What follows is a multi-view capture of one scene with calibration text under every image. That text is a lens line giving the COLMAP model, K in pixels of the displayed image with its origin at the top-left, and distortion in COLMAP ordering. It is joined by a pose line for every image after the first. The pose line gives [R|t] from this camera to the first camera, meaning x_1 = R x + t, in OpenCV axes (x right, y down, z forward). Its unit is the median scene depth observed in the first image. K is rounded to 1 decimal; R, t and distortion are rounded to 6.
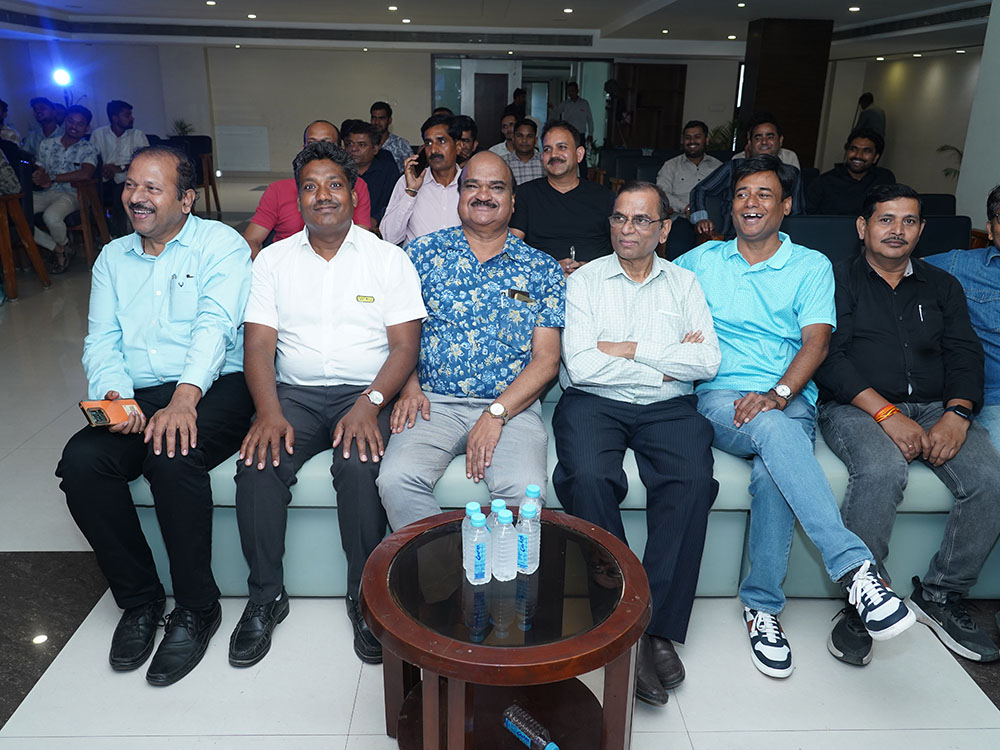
lens RADIAL K [[741.5, 0, 500.1], [0, 741.5, 377.9], [0, 0, 1]] dist [-0.027023, 0.003244]
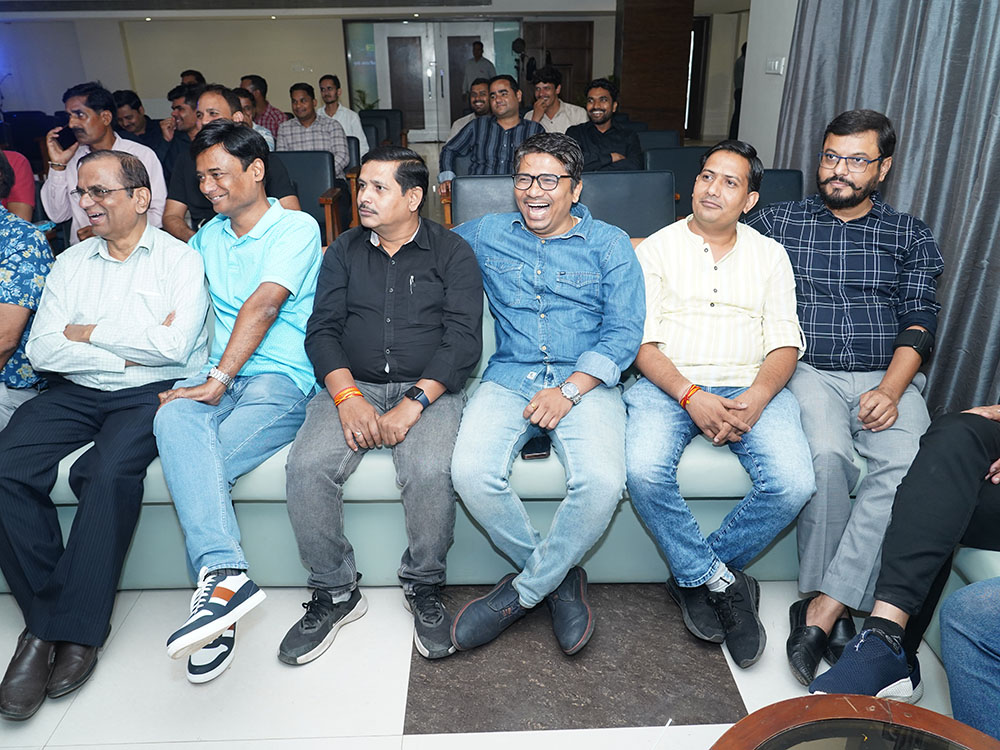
lens RADIAL K [[694.5, 0, 500.1], [0, 694.5, 372.0], [0, 0, 1]] dist [-0.034997, 0.004607]
pose [[0.999568, -0.028045, -0.008763, 0.683691], [0.028536, 0.997659, 0.062142, -0.028557], [0.007000, -0.062365, 0.998029, 0.123330]]
